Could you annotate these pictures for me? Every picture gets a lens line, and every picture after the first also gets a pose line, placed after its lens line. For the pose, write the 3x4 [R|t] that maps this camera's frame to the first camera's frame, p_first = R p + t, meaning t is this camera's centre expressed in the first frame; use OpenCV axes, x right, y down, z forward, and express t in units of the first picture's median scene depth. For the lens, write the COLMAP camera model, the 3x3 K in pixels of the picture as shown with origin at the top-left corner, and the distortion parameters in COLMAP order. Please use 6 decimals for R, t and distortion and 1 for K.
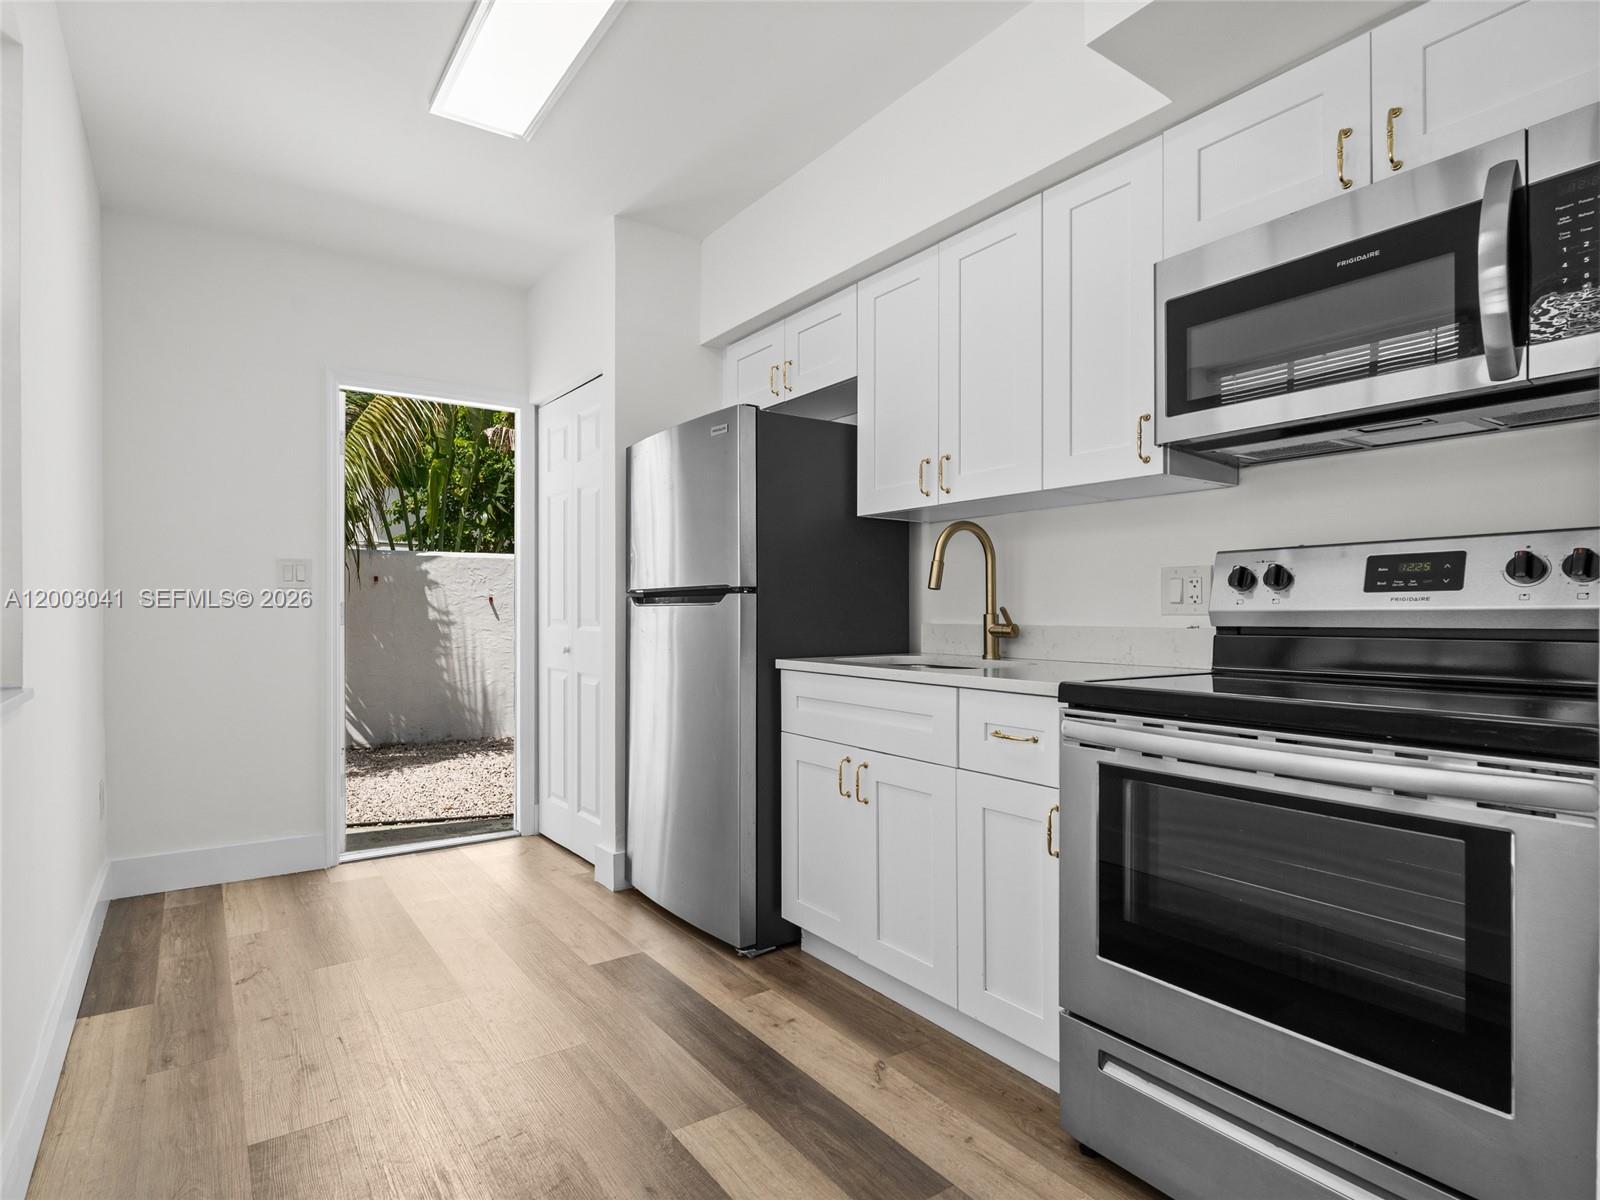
lens RADIAL K [[824.7, 0, 702.6], [0, 824.7, 609.6], [0, 0, 1]] dist [-0.002577, 0.000122]
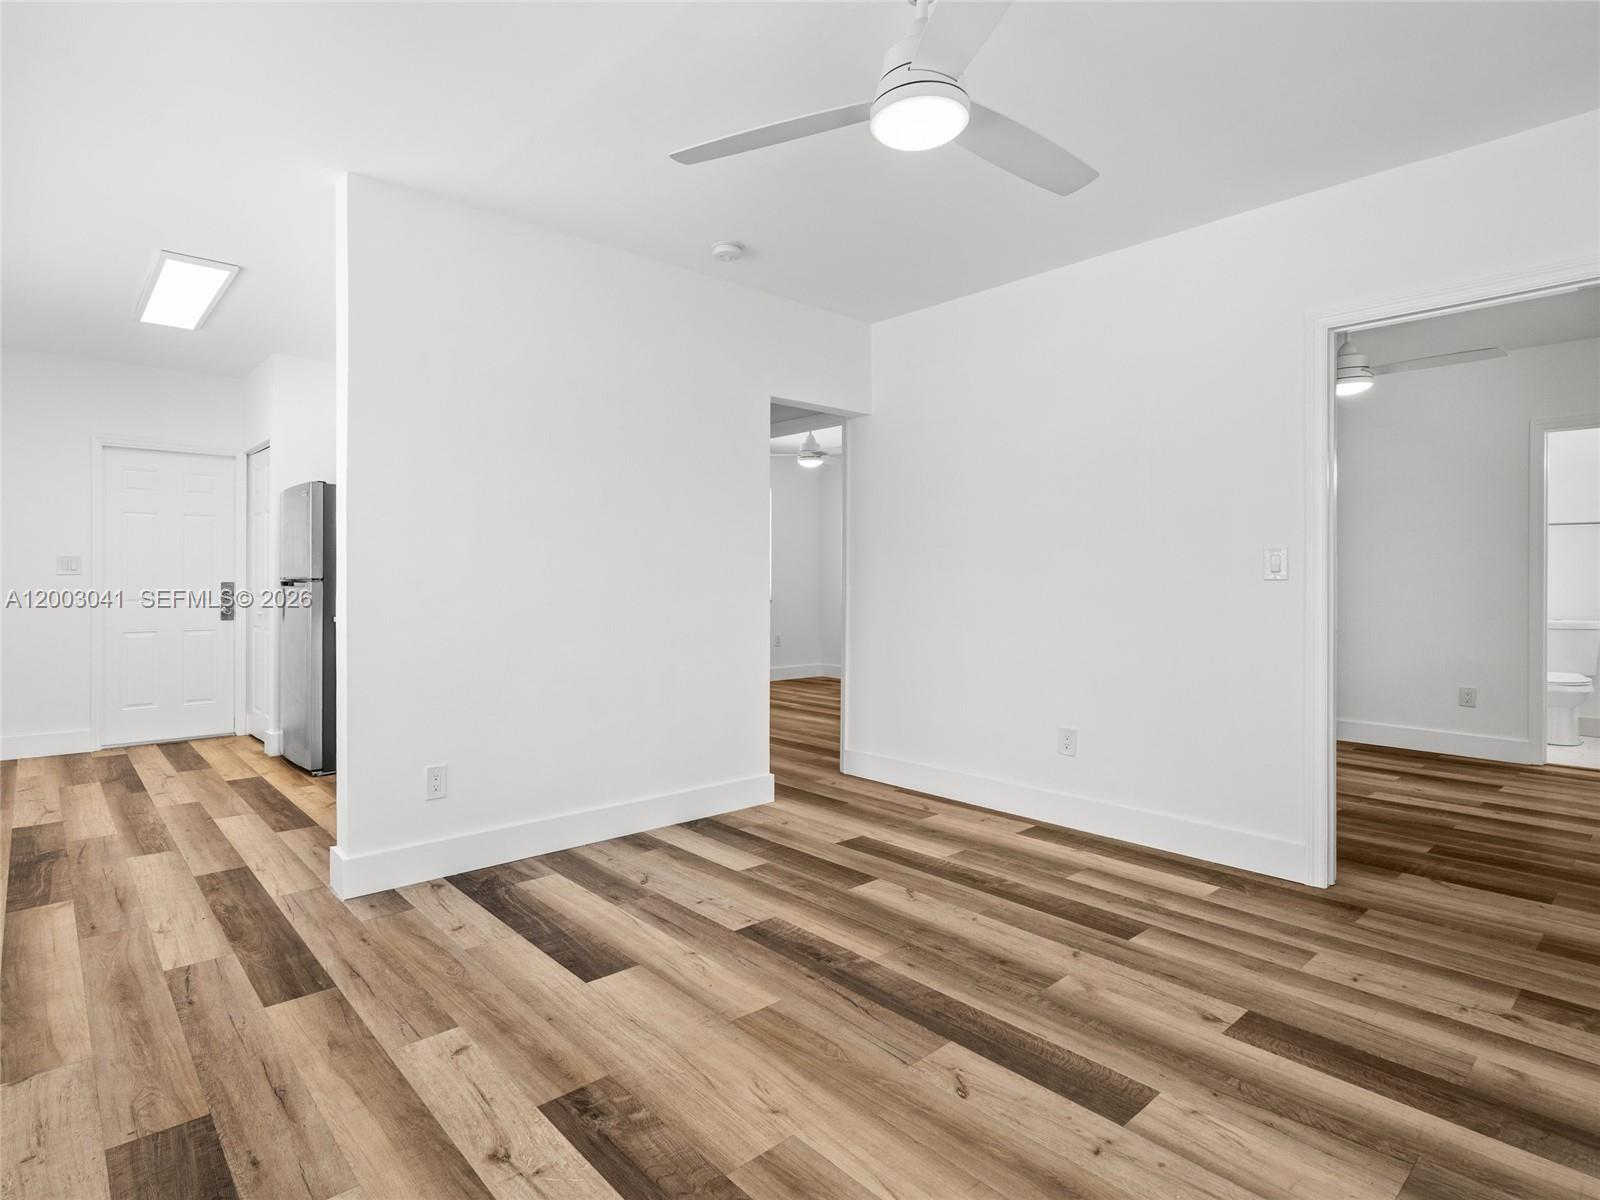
lens RADIAL K [[834.4, 0, 700.3], [0, 834.4, 580.8], [0, 0, 1]] dist [-0.002910, 0.000890]
pose [[0.992362, 0.003695, 0.123305, 0.821695], [-0.003988, 0.999990, 0.002127, -0.035640], [-0.123296, -0.002602, 0.992367, -1.188546]]
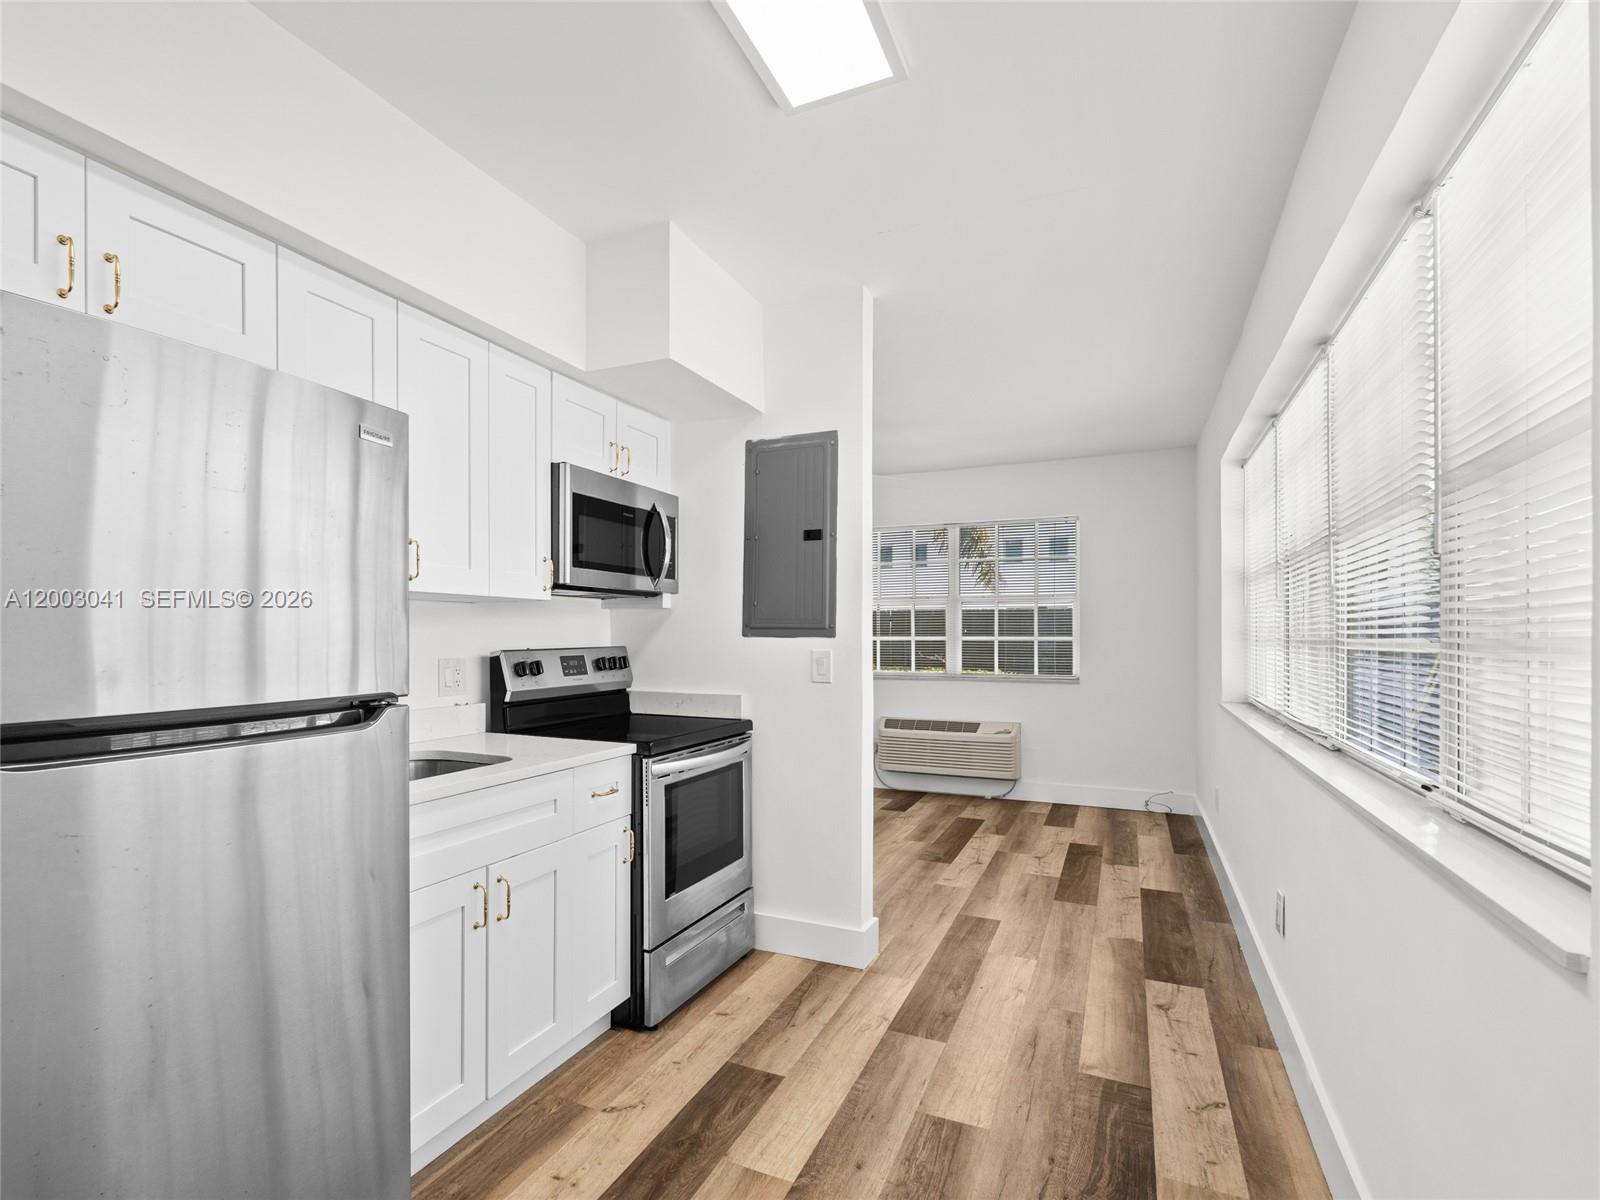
lens RADIAL K [[820.2, 0, 705.7], [0, 820.2, 639.5], [0, 0, 1]] dist [-0.000703, 0.000073]
pose [[-0.517360, -0.002534, 0.855764, -0.743058], [-0.000086, 0.999996, 0.002909, -0.086739], [-0.855768, 0.001432, -0.517358, 1.342096]]
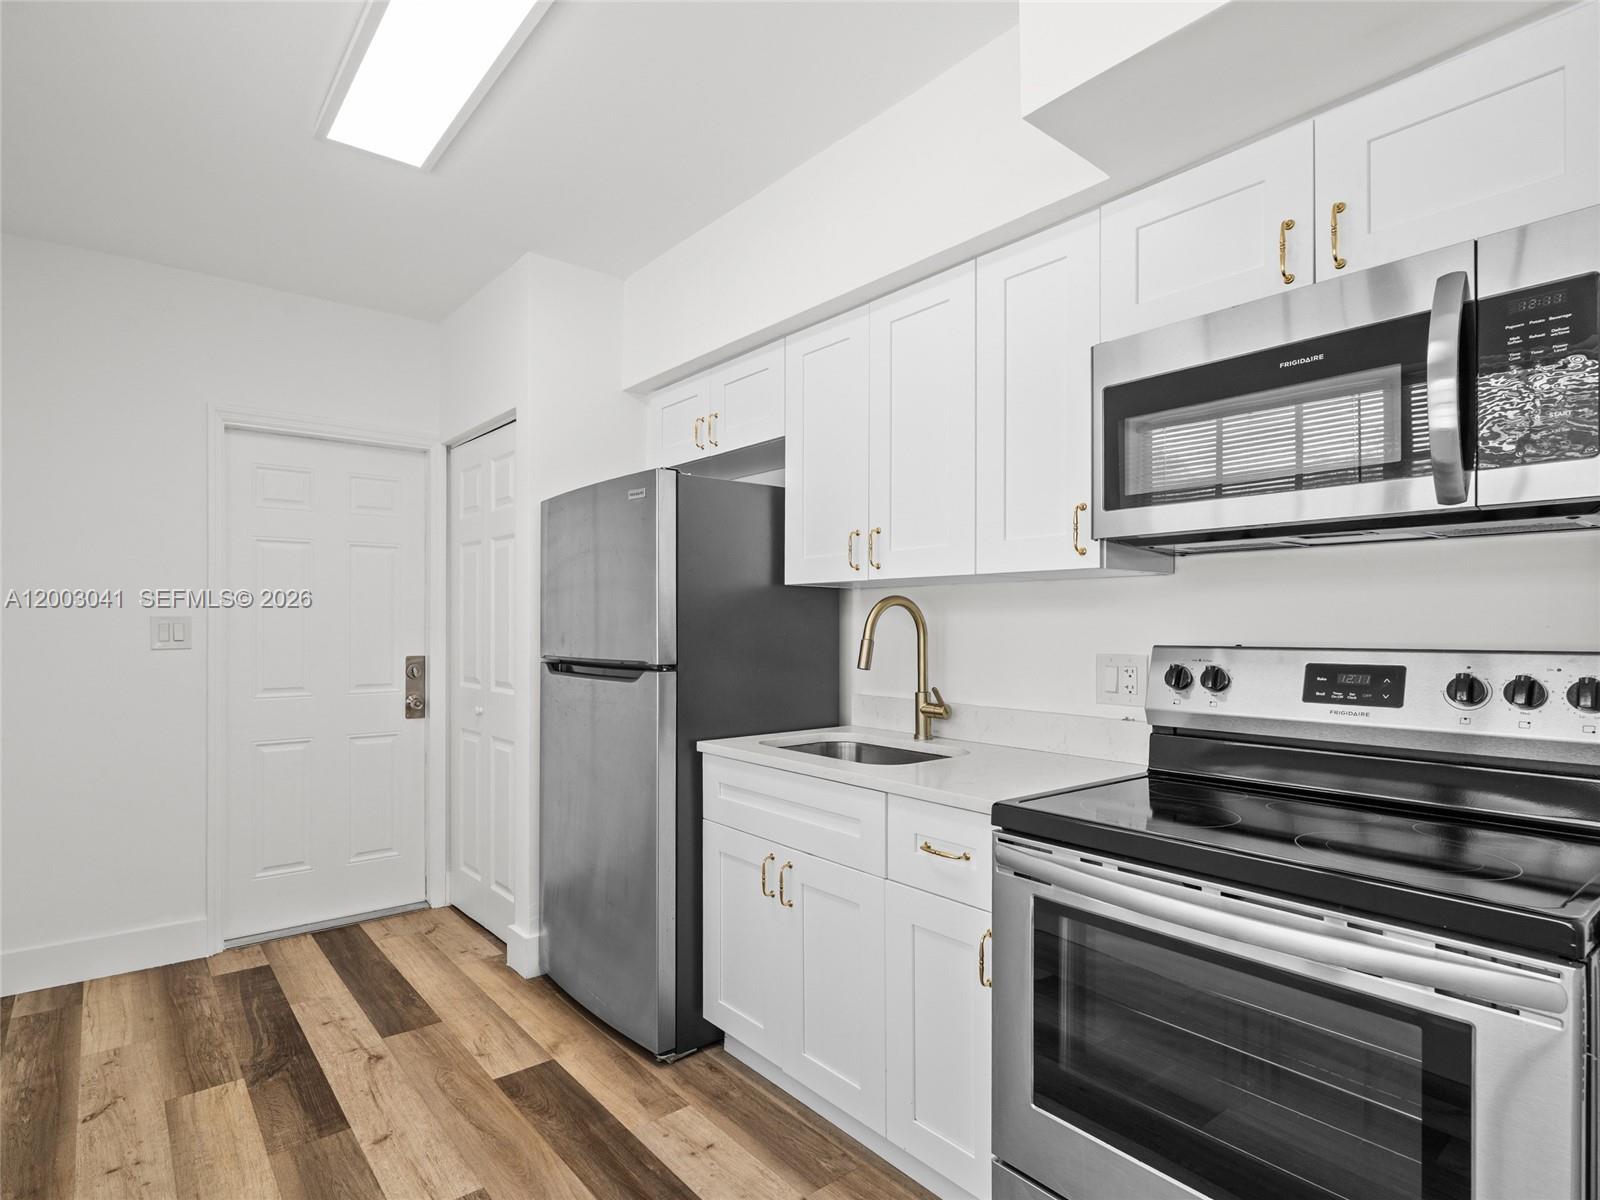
lens RADIAL K [[833.1, 0, 704.7], [0, 833.1, 622.6], [0, 0, 1]] dist [-0.003547, 0.000783]
pose [[0.997165, 0.001620, 0.075232, 0.031699], [-0.001648, 0.999999, 0.000307, -0.089859], [-0.075232, -0.000430, 0.997166, 0.072915]]
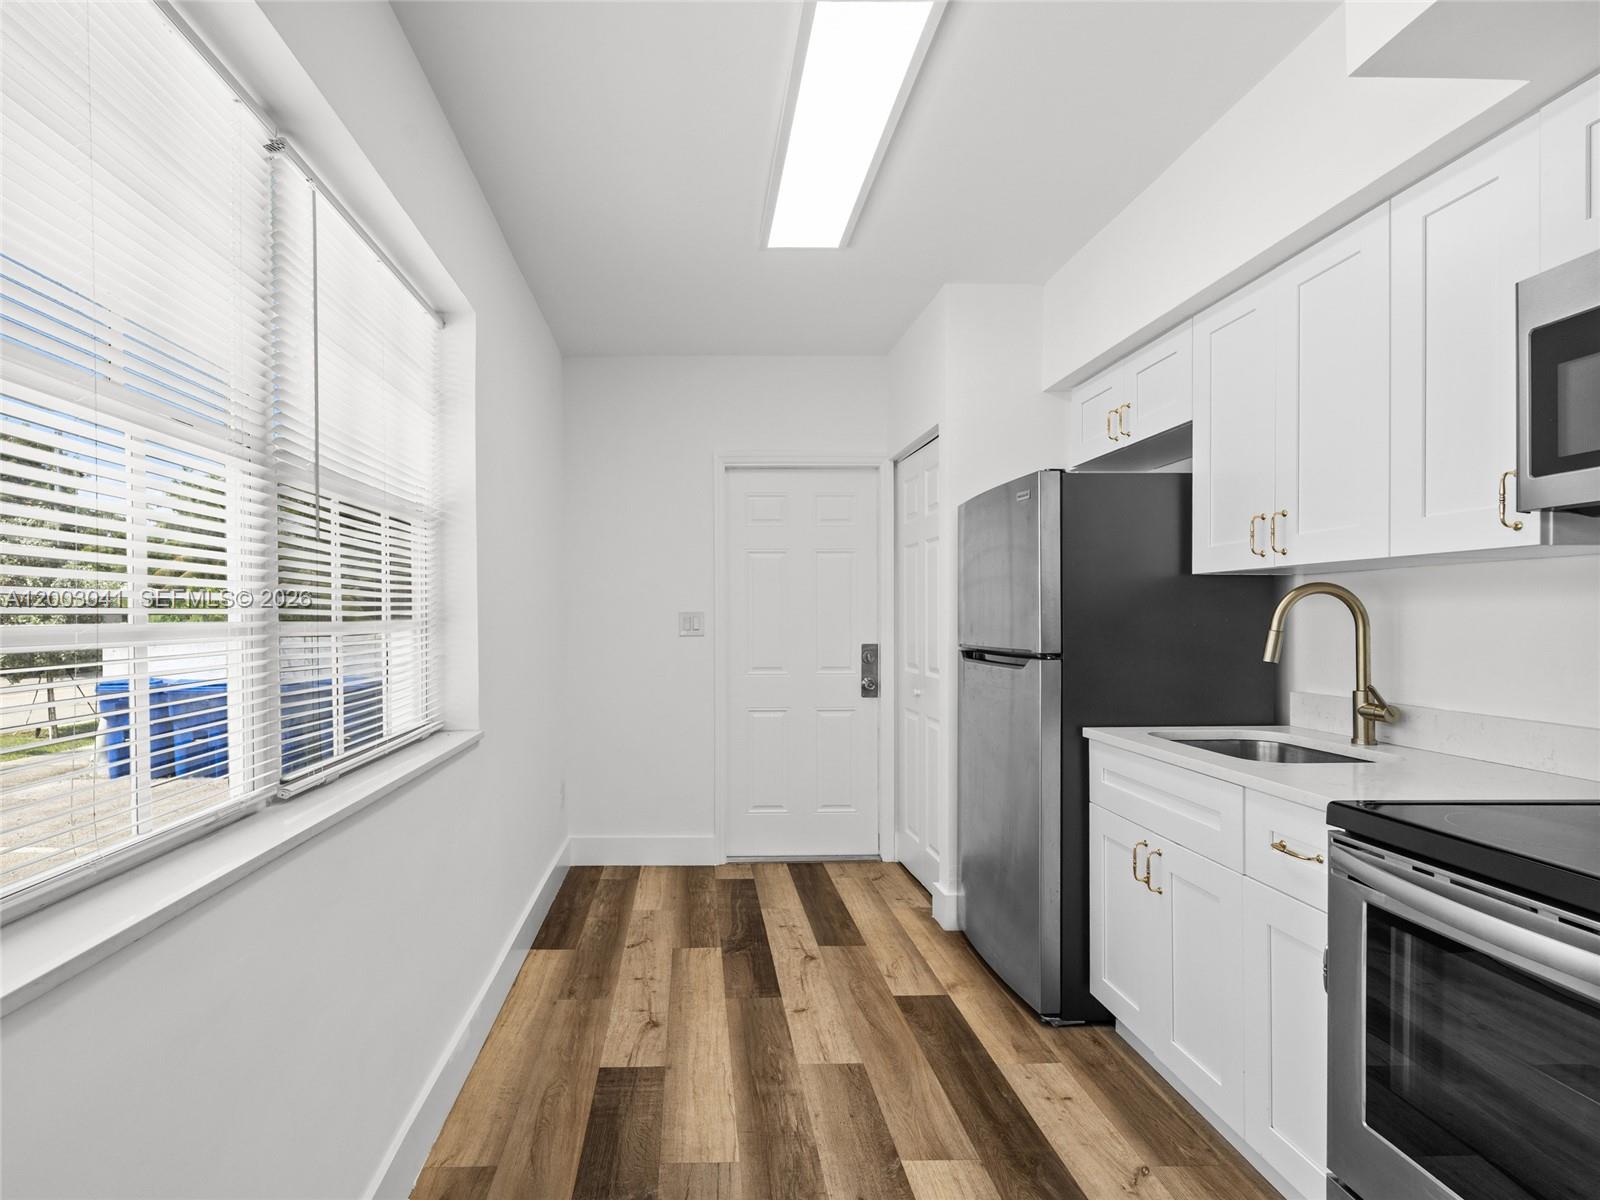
lens RADIAL K [[819.7, 0, 701.0], [0, 819.7, 622.6], [0, 0, 1]] dist [-0.002035, 0.000730]
pose [[0.856164, 0.000375, -0.516704, 0.244364], [0.004355, 0.999959, 0.007942, -0.088543], [0.516686, -0.009050, 0.856127, -0.073383]]
